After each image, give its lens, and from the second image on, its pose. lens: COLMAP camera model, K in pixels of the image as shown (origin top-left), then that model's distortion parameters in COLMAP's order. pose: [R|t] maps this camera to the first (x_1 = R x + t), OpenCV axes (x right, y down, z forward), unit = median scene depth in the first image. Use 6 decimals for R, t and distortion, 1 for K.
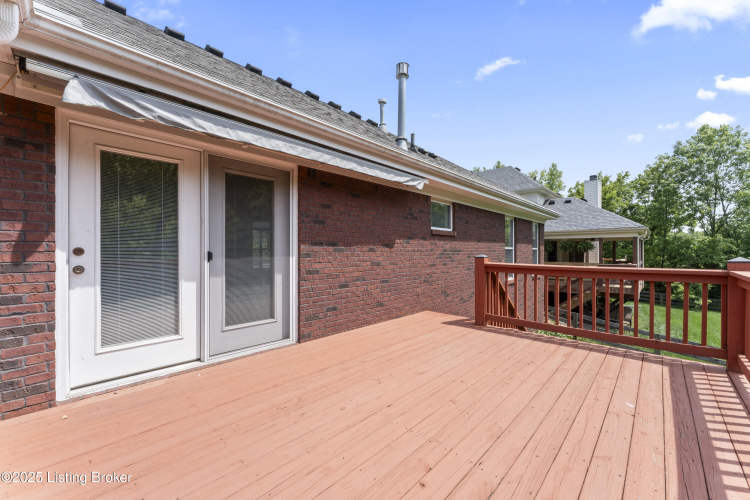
lens RADIAL K [[299.8, 0, 378.1], [0, 299.8, 251.6], [0, 0, 1]] dist [0.001666, -0.000088]
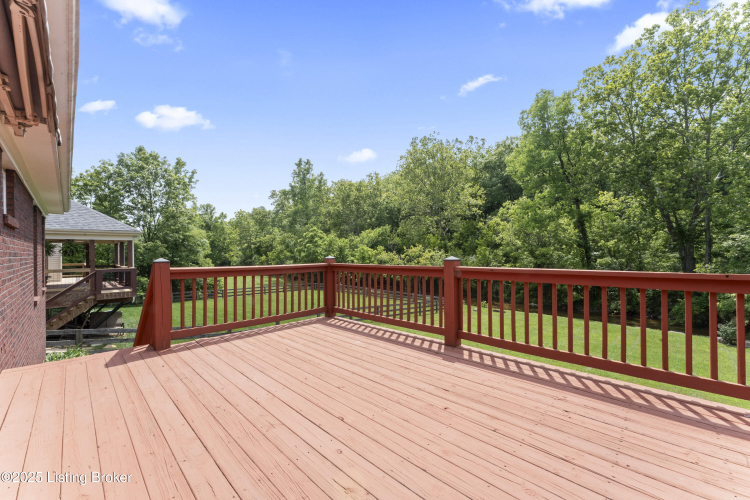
lens RADIAL K [[299.8, 0, 379.3], [0, 299.8, 252.0], [0, 0, 1]] dist [0.001666, -0.000088]
pose [[0.008245, 0.005379, 0.999952, -0.422193], [0.005519, 0.999970, -0.005425, -0.000559], [-0.999951, 0.005564, 0.008215, 0.405913]]
